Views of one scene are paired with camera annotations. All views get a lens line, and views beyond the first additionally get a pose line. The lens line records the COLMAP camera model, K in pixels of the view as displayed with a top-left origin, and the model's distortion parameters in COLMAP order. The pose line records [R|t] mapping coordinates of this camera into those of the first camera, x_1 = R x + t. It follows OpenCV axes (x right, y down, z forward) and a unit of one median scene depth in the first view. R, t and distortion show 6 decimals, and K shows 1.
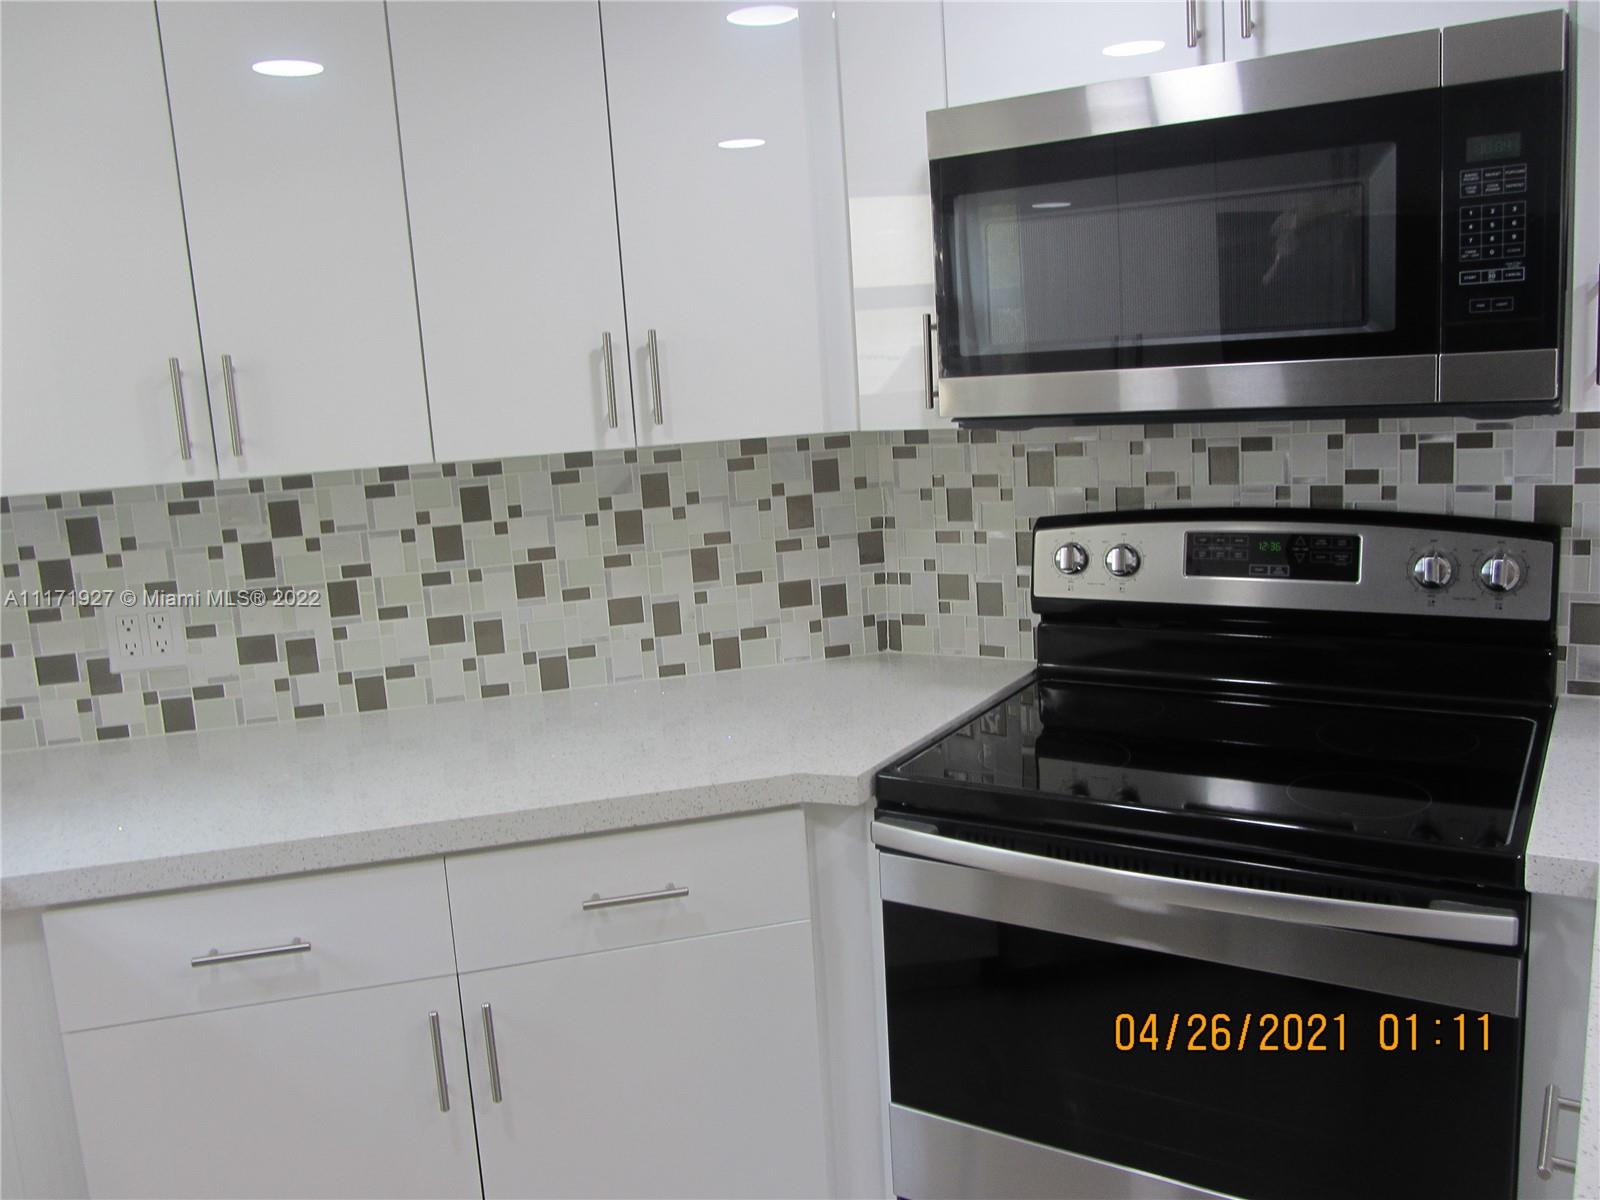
lens RADIAL K [[1344.6, 0, 874.9], [0, 1344.6, 595.8], [0, 0, 1]] dist [-0.032044, 0.001929]
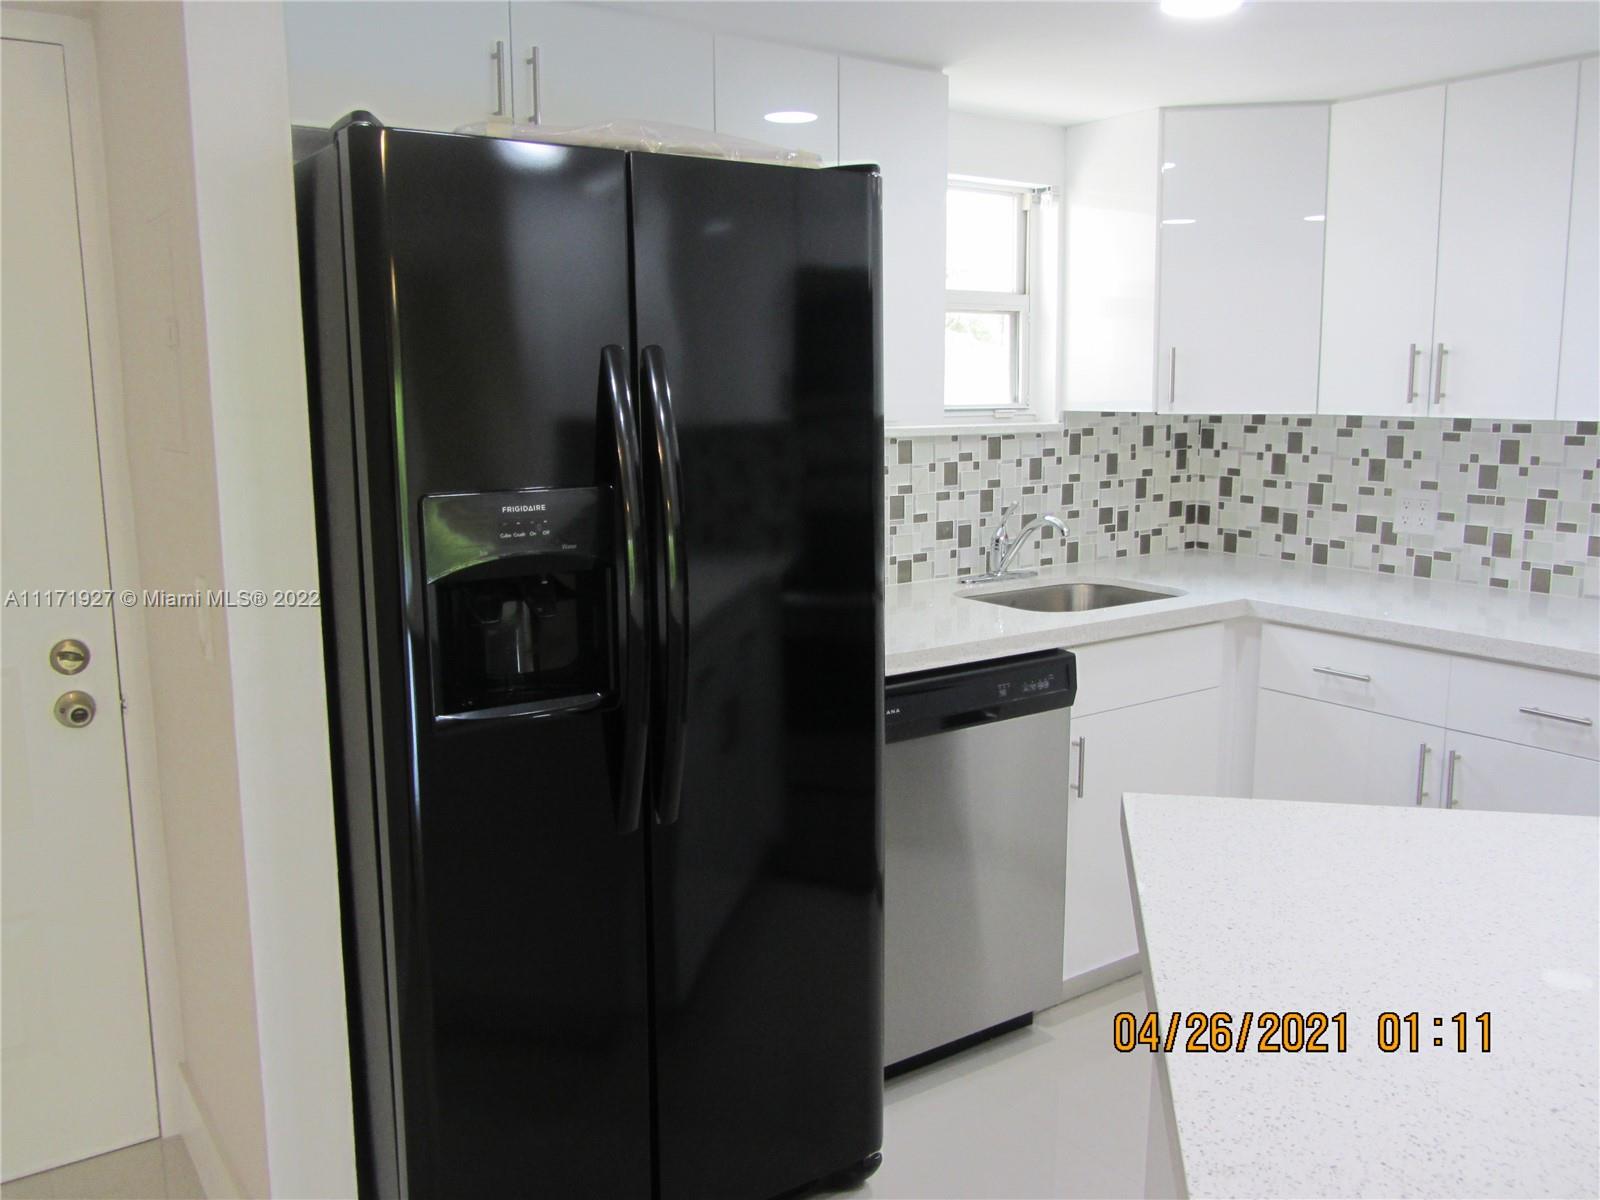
lens RADIAL K [[1344.6, 0, 824.5], [0, 1344.6, 603.6], [0, 0, 1]] dist [-0.032044, 0.001929]
pose [[0.373522, 0.210070, -0.903522, 0.644961], [-0.176579, 0.972312, 0.153065, 0.014343], [0.910660, 0.102370, 0.400274, -0.276318]]
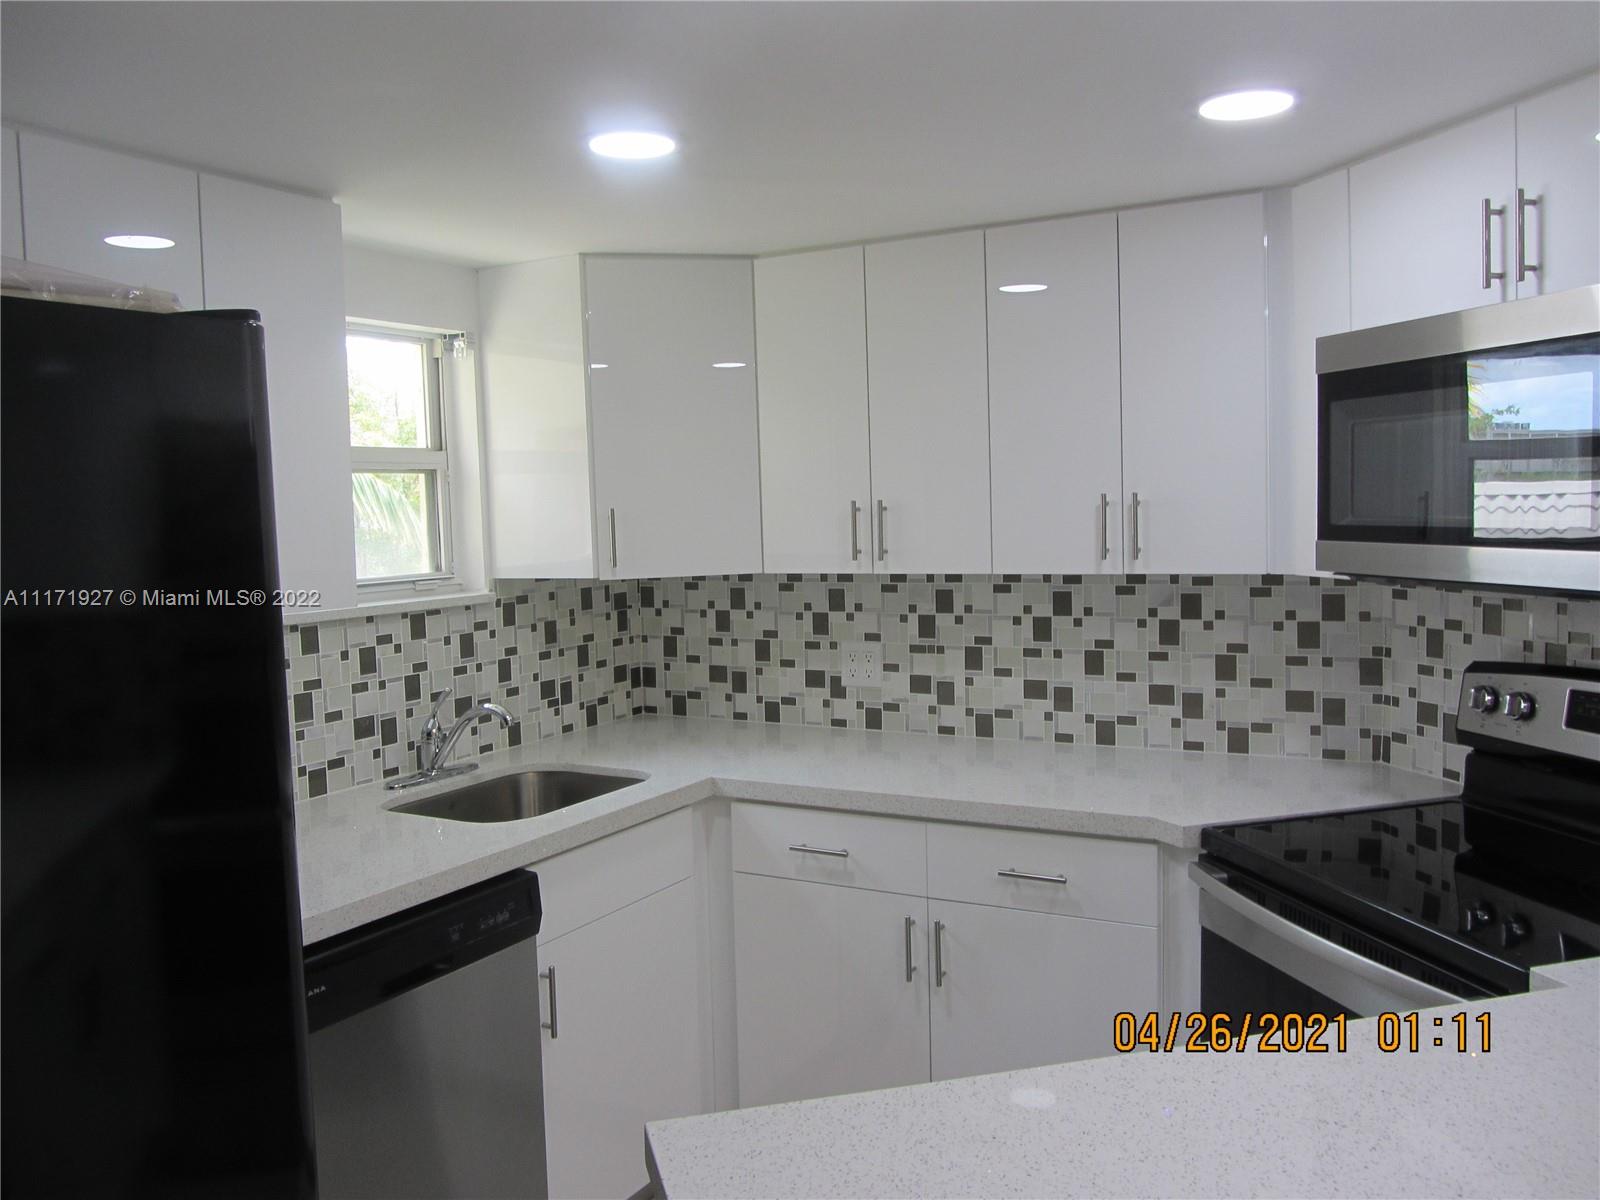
lens RADIAL K [[1344.6, 0, 824.7], [0, 1344.6, 596.3], [0, 0, 1]] dist [-0.032044, 0.001929]
pose [[0.729165, 0.089233, -0.678495, 0.486804], [-0.134249, 0.990849, -0.013963, -0.022966], [0.671041, 0.101269, 0.734472, -0.211926]]
